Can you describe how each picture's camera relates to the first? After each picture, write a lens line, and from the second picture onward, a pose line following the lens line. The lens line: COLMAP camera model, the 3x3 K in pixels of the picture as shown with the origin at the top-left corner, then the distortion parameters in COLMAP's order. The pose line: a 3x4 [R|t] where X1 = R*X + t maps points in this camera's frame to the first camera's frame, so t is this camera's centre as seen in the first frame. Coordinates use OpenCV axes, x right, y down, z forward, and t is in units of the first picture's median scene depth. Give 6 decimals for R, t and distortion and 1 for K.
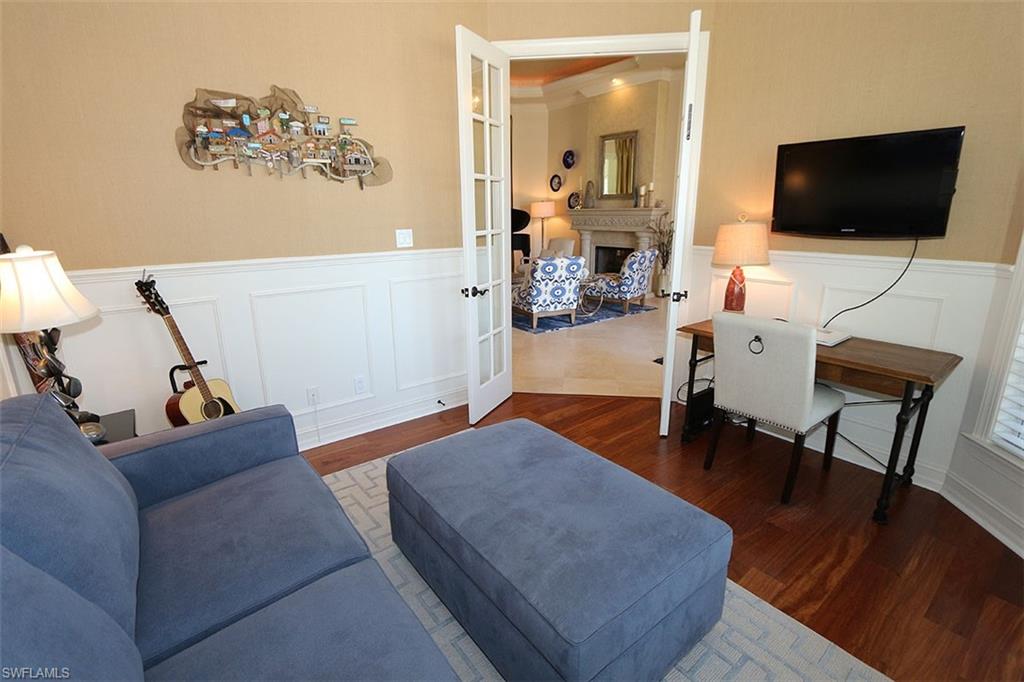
lens RADIAL K [[473.2, 0, 512.7], [0, 473.2, 335.9], [0, 0, 1]] dist [-0.018356, 0.002944]
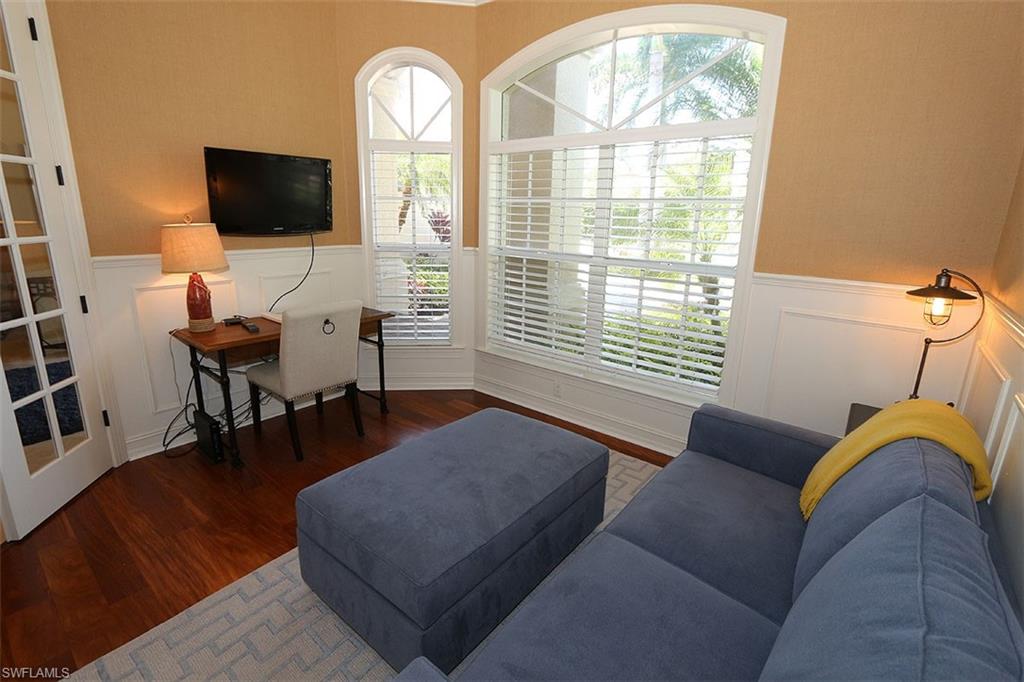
lens RADIAL K [[473.2, 0, 511.1], [0, 473.2, 339.7], [0, 0, 1]] dist [-0.018356, 0.002944]
pose [[-0.235762, -0.245994, 0.940161, -0.612348], [0.226148, 0.926985, 0.299257, -0.171495], [-0.945131, 0.283170, -0.162917, 0.643541]]
